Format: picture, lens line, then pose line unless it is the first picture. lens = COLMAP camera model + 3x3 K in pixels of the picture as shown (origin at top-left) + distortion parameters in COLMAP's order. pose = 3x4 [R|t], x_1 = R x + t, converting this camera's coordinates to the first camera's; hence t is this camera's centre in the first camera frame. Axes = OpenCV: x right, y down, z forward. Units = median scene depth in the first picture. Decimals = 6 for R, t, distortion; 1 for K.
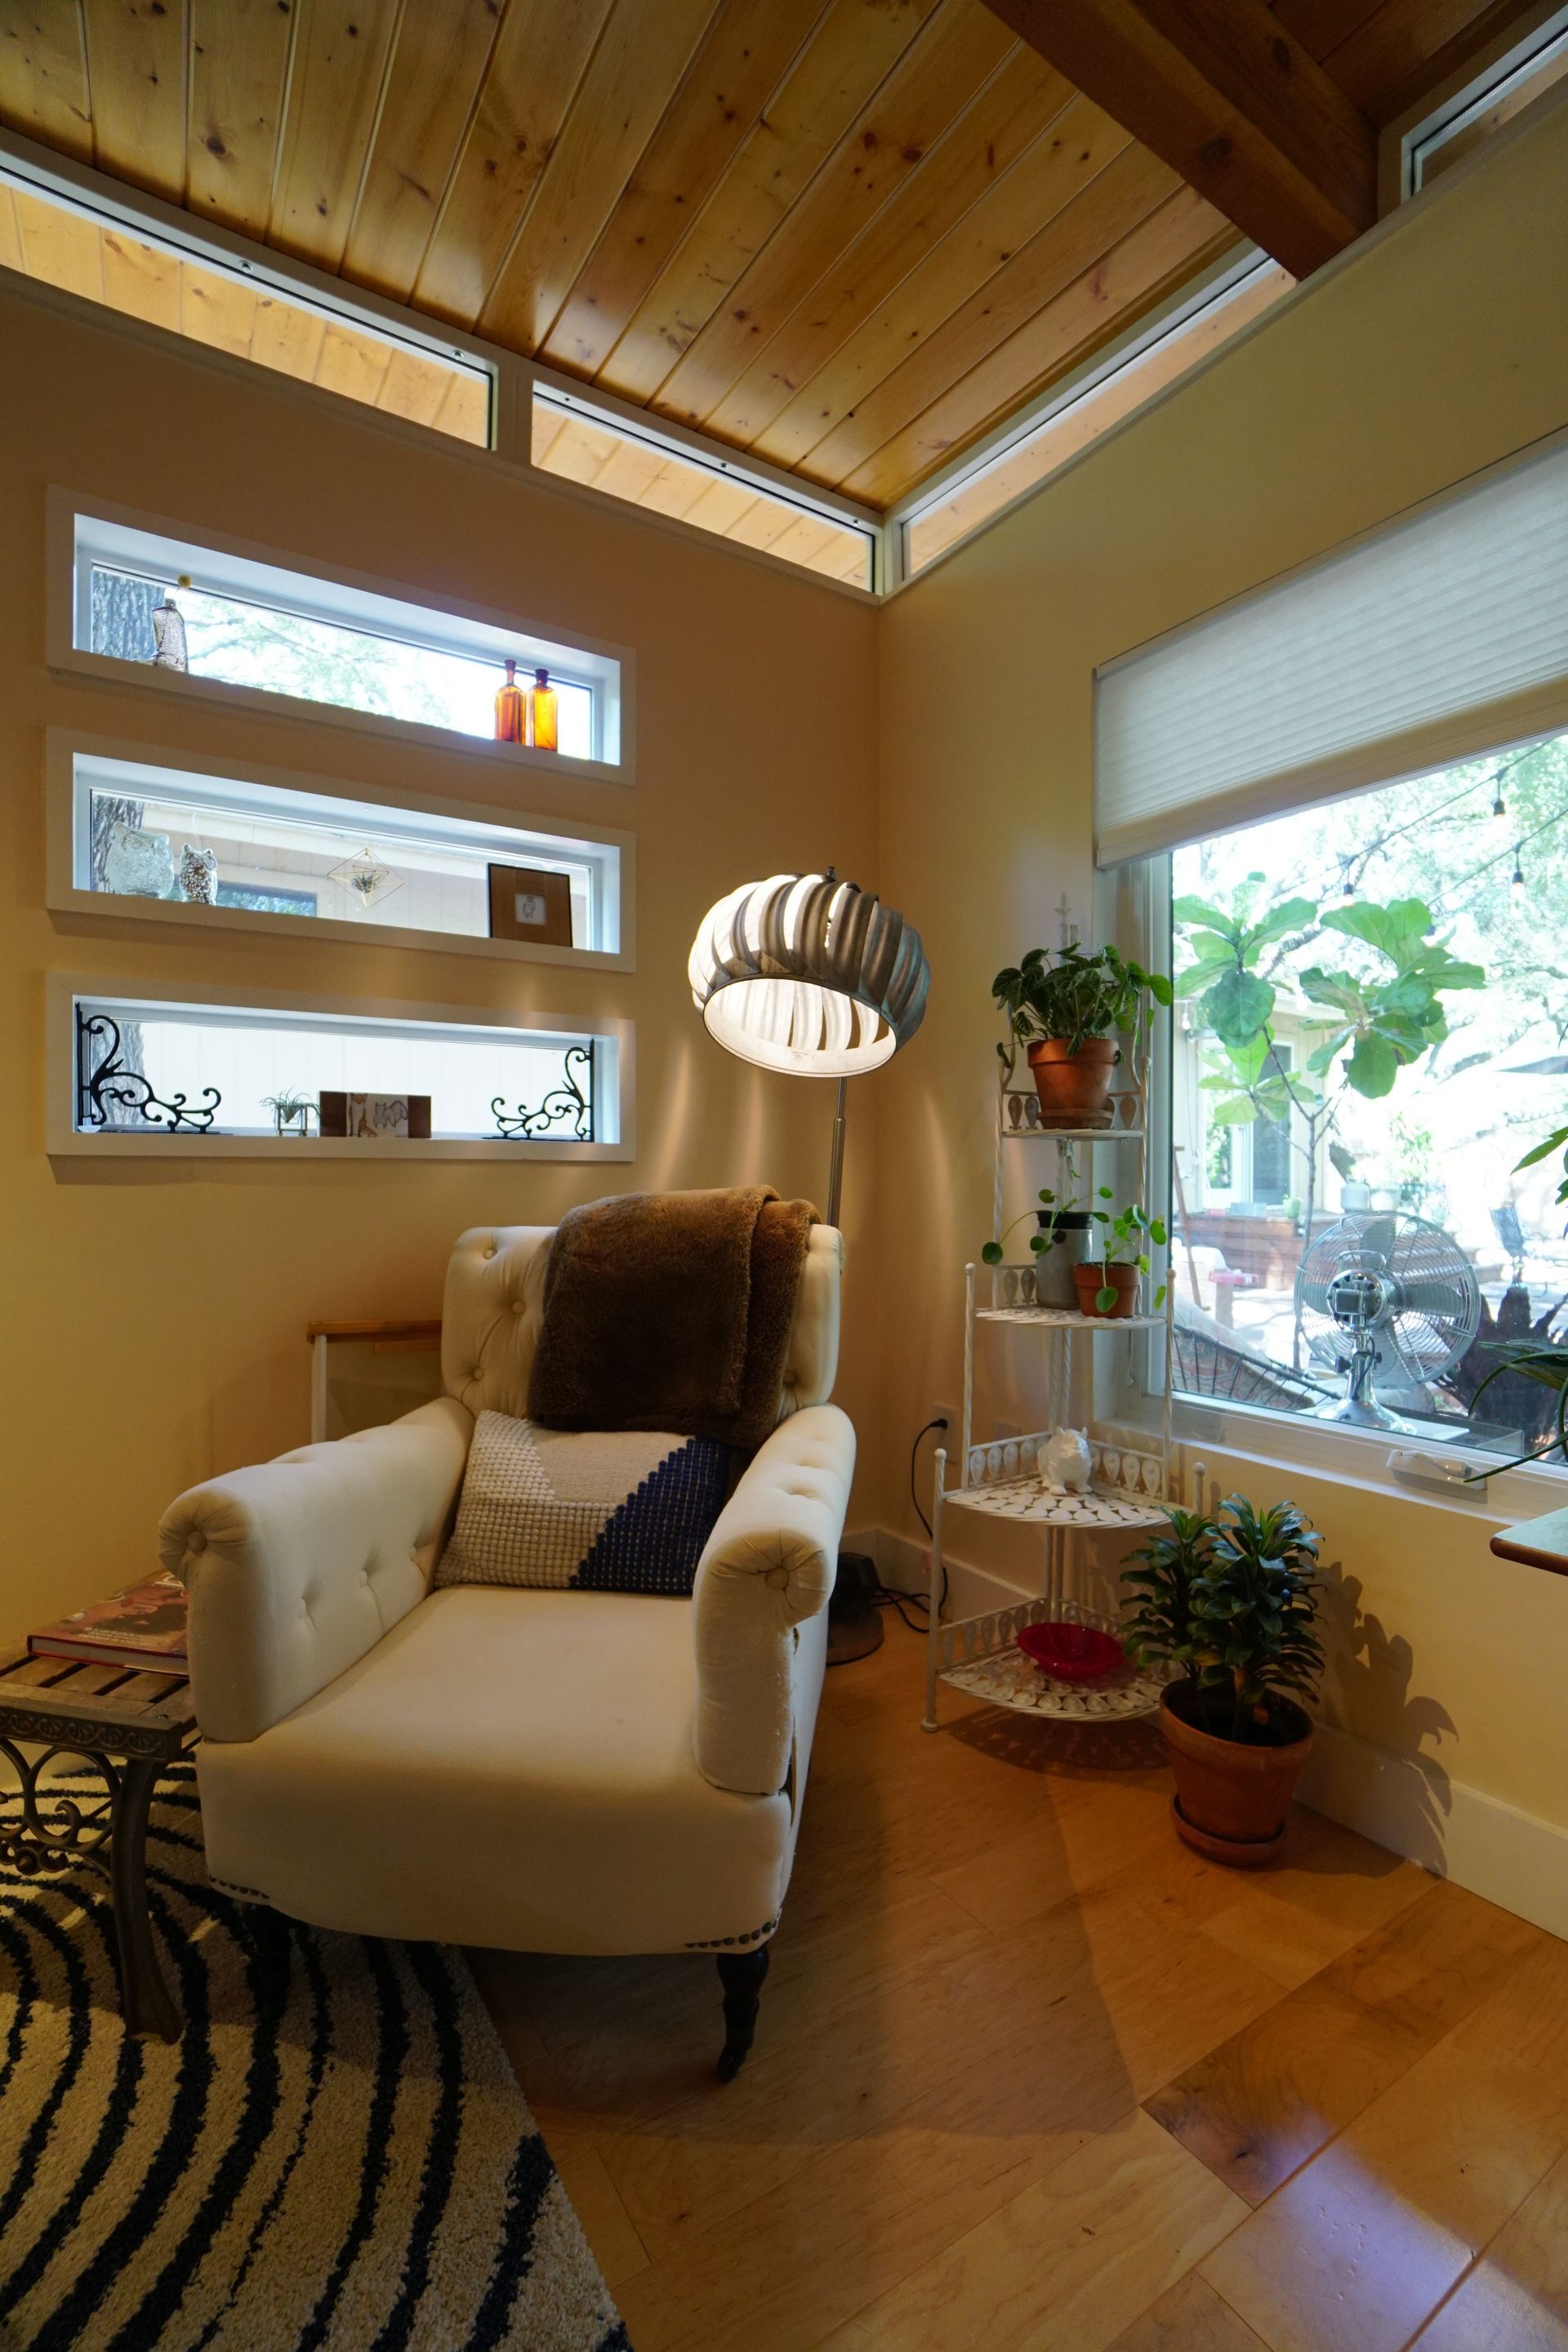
lens RADIAL K [[1037.1, 0, 776.4], [0, 1037.1, 1199.1], [0, 0, 1]] dist [-0.064420, 0.024098]
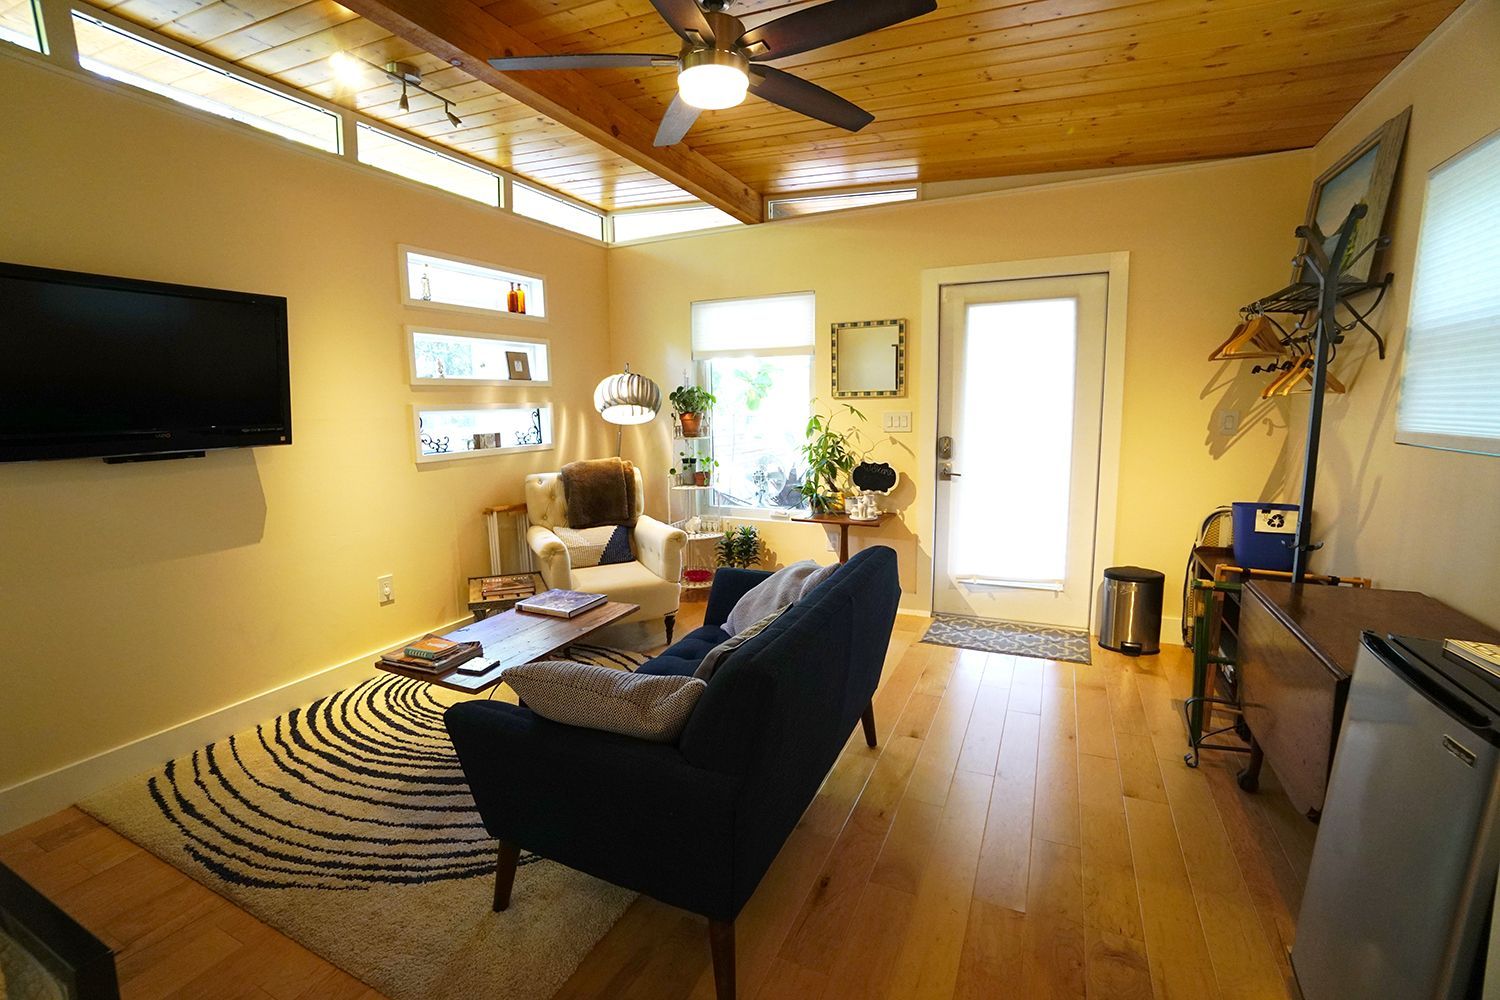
lens RADIAL K [[661.4, 0, 737.6], [0, 661.4, 497.3], [0, 0, 1]] dist [-0.064420, 0.024098]
pose [[0.850225, -0.090085, 0.518655, -0.817403], [0.027349, 0.991477, 0.127377, -0.148673], [-0.525709, -0.094114, 0.845442, -1.105275]]
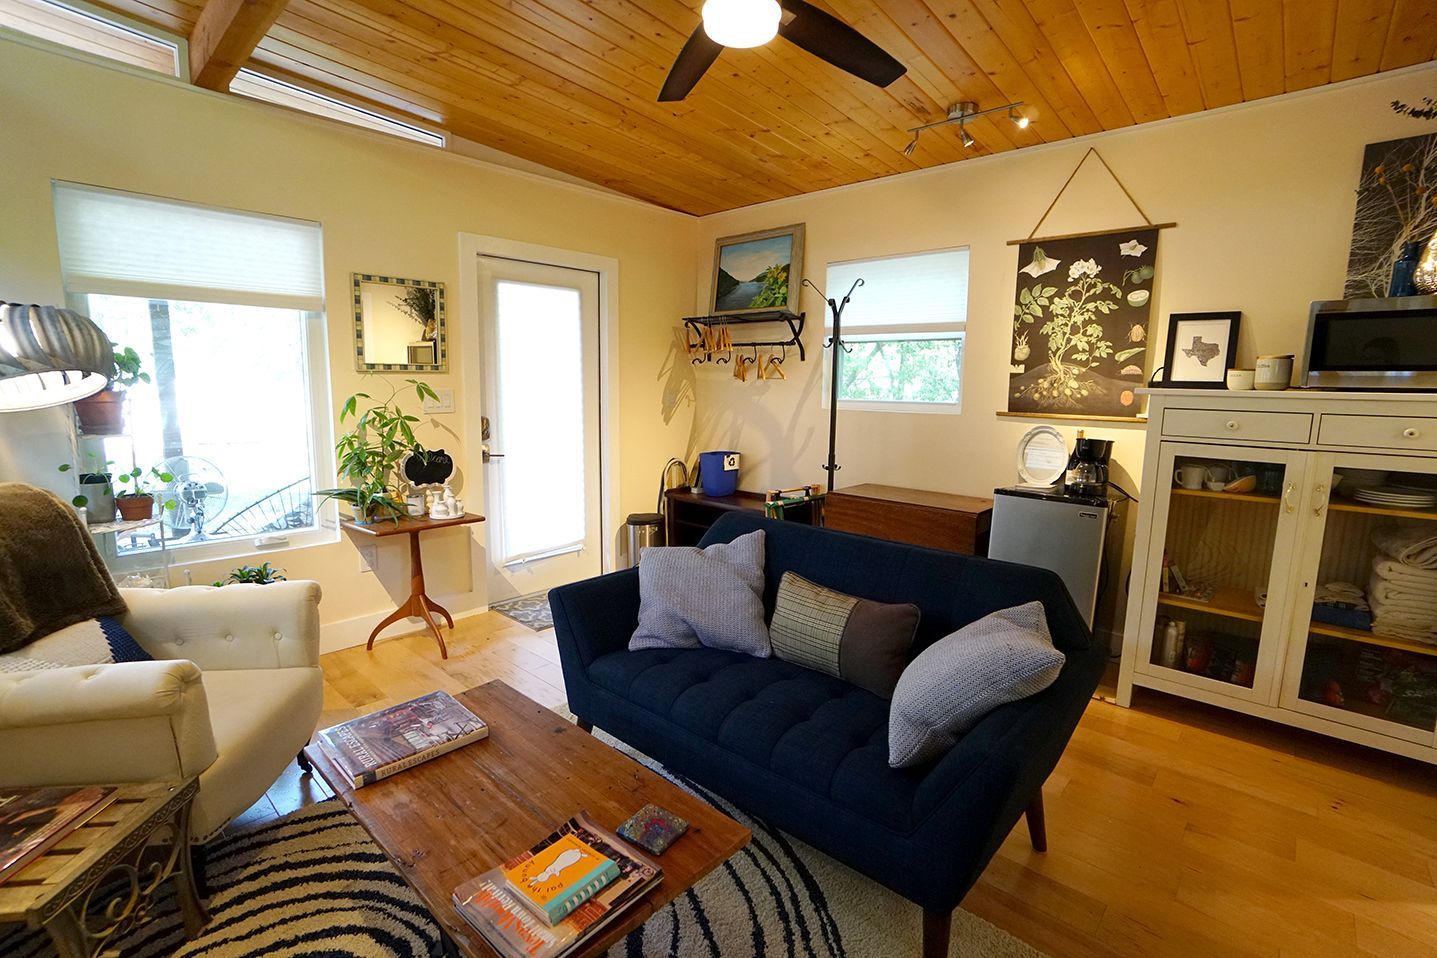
lens RADIAL K [[659.7, 0, 718.5], [0, 659.7, 479.0], [0, 0, 1]] dist [-0.068983, 0.028271]
pose [[-0.268372, -0.144025, 0.952488, -1.218734], [0.001297, 0.988705, 0.149867, -0.162303], [-0.963315, 0.041456, -0.265154, 0.169534]]
